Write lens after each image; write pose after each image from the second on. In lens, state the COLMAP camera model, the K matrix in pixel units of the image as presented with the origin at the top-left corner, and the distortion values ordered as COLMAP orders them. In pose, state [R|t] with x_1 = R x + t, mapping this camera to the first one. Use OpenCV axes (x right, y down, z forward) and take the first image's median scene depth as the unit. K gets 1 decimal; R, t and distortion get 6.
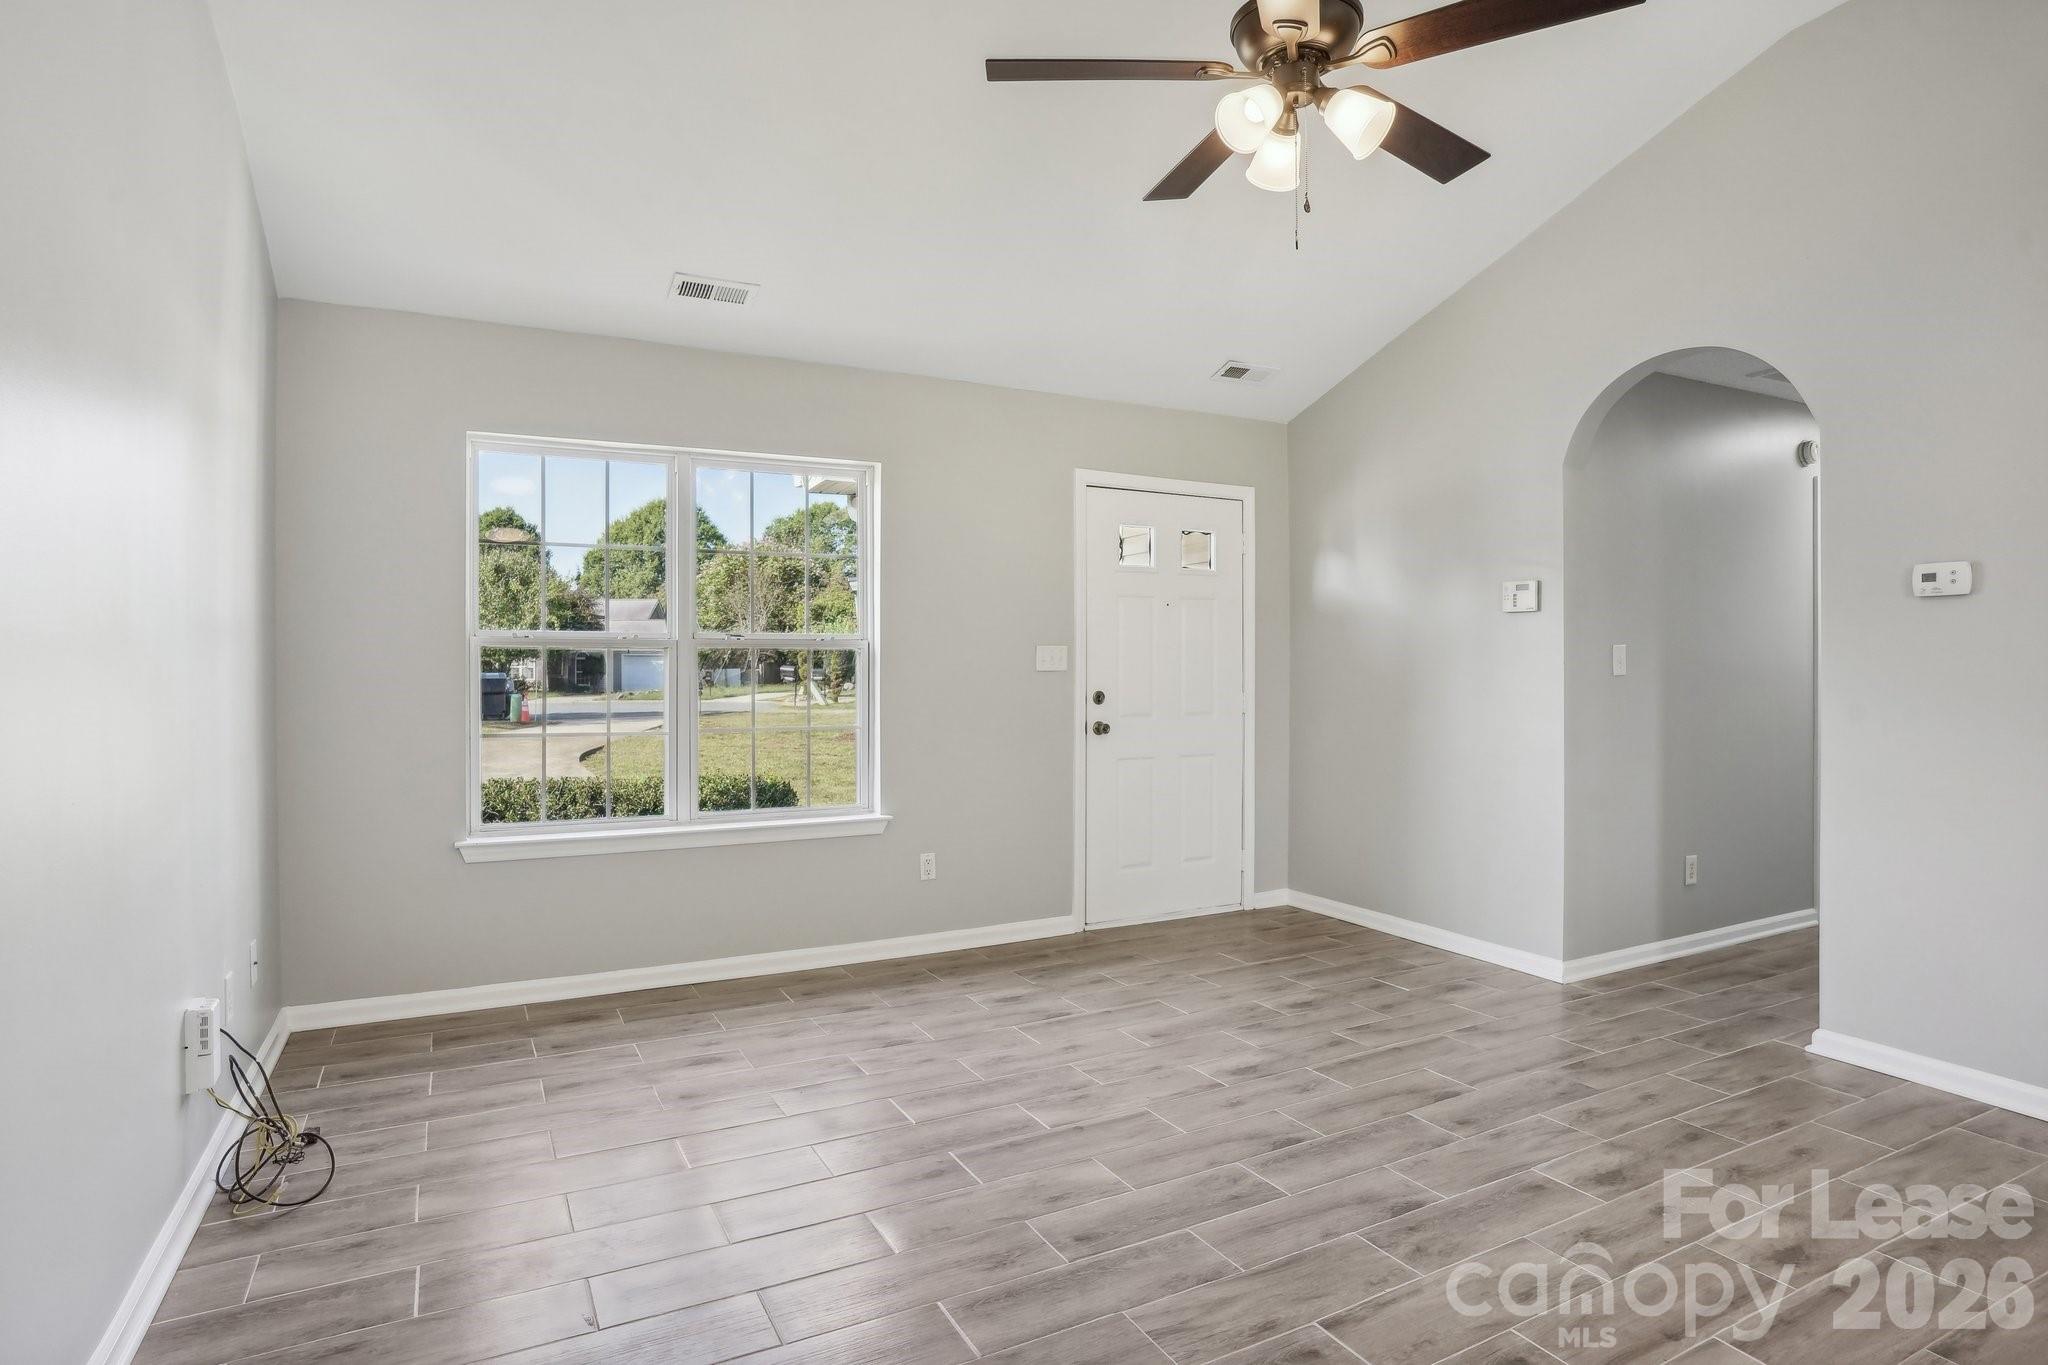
lens RADIAL K [[1113.8, 0, 1029.8], [0, 1113.8, 664.1], [0, 0, 1]] dist [-0.071036, 0.039211]
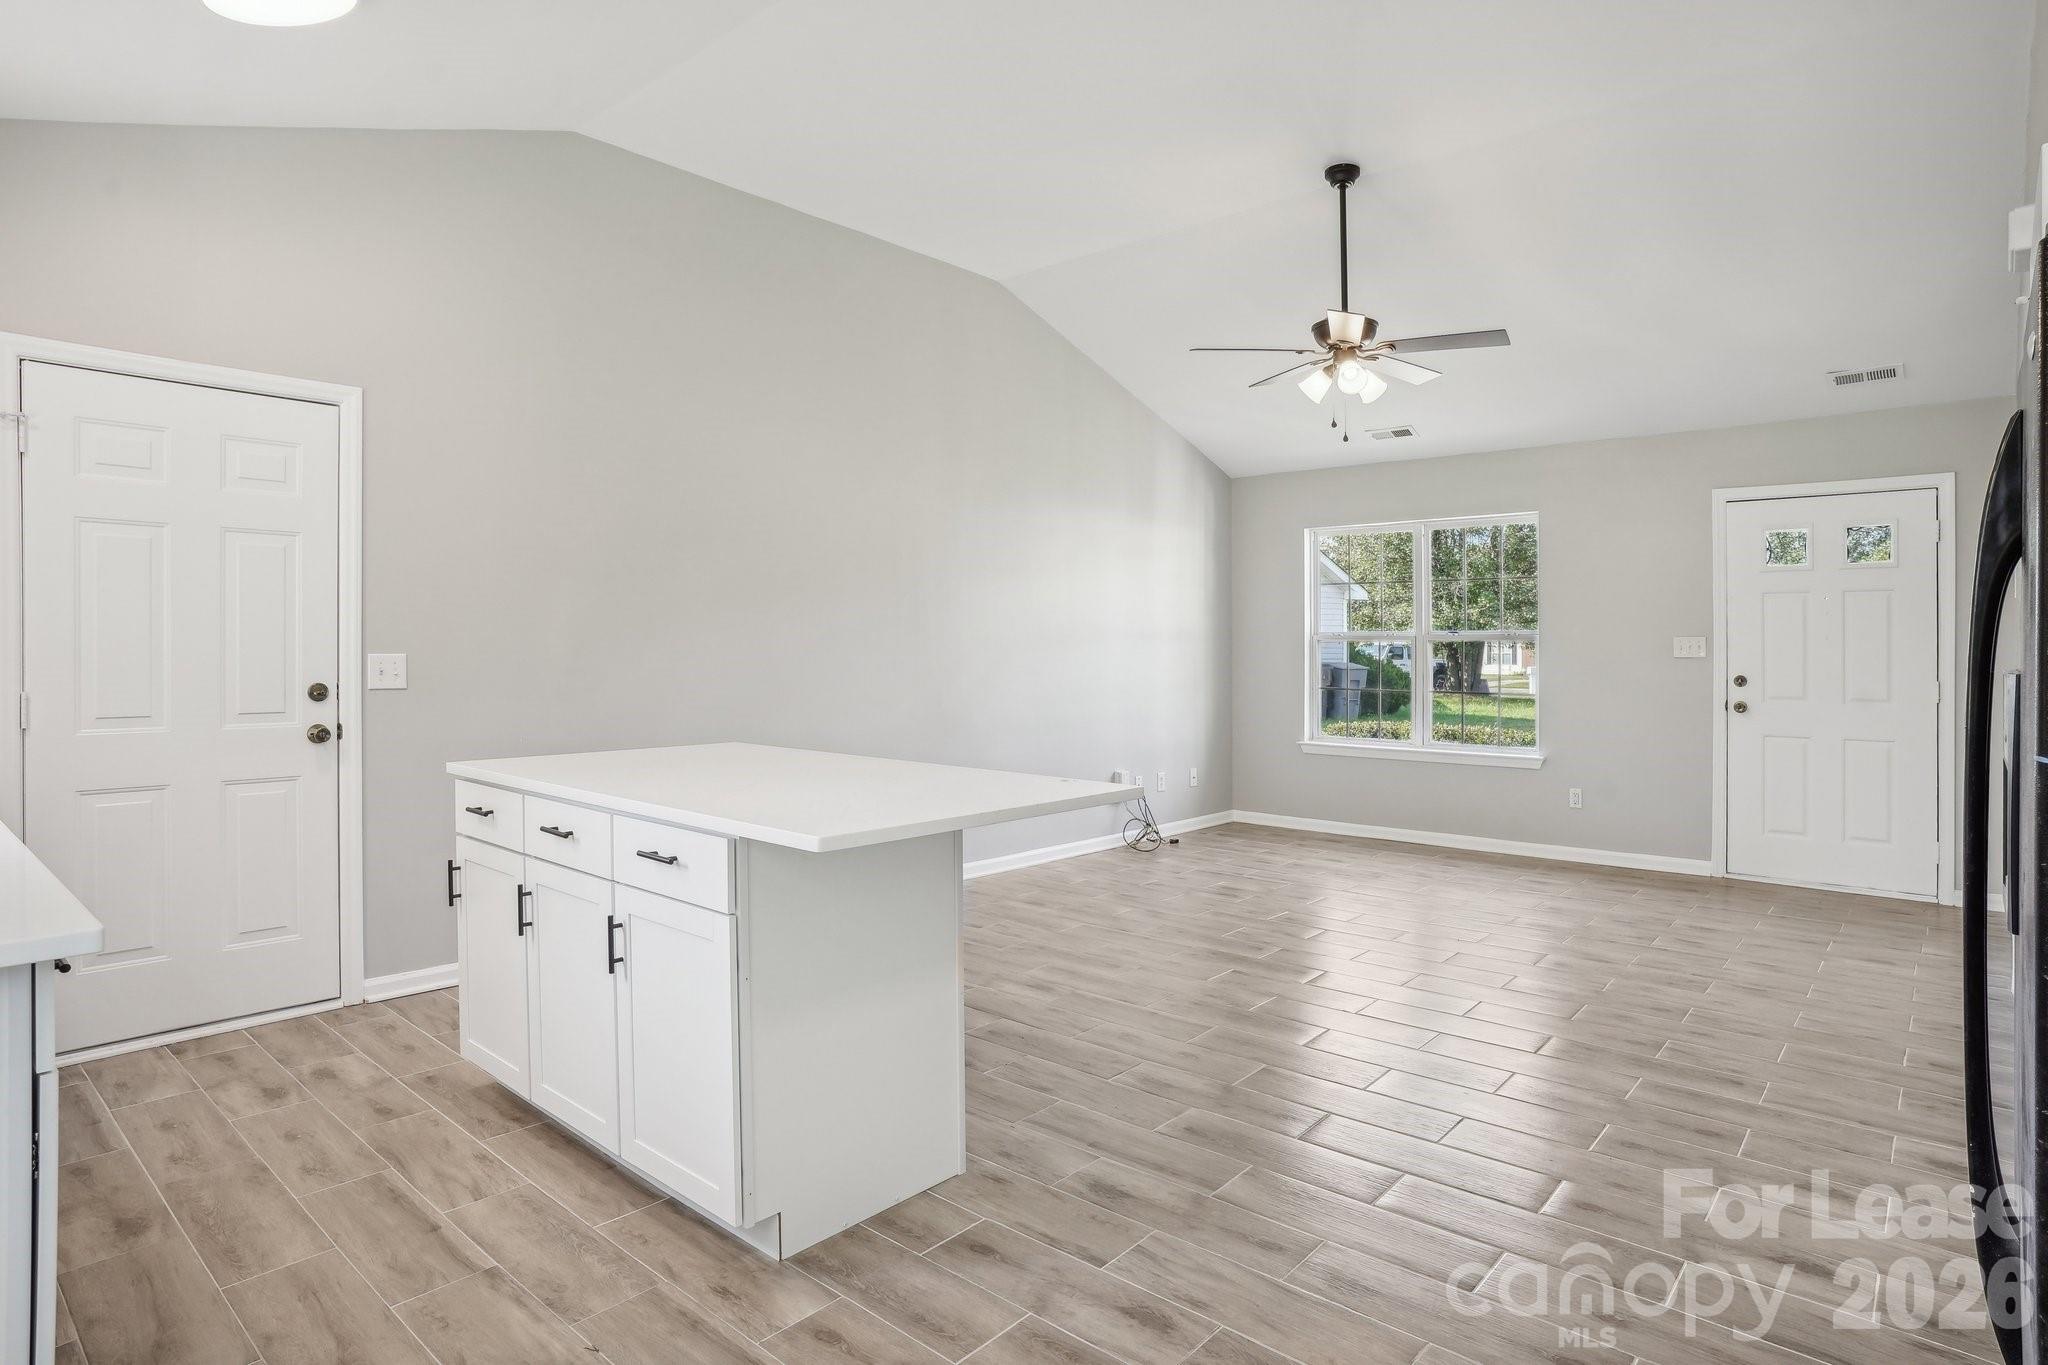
lens RADIAL K [[1113.8, 0, 1029.8], [0, 1113.8, 664.1], [0, 0, 1]] dist [-0.071036, 0.039211]
pose [[0.346268, 0.015381, -0.938010, 0.893271], [-0.003167, 0.999879, 0.015227, -0.002625], [0.938130, -0.002302, 0.346275, -0.104779]]
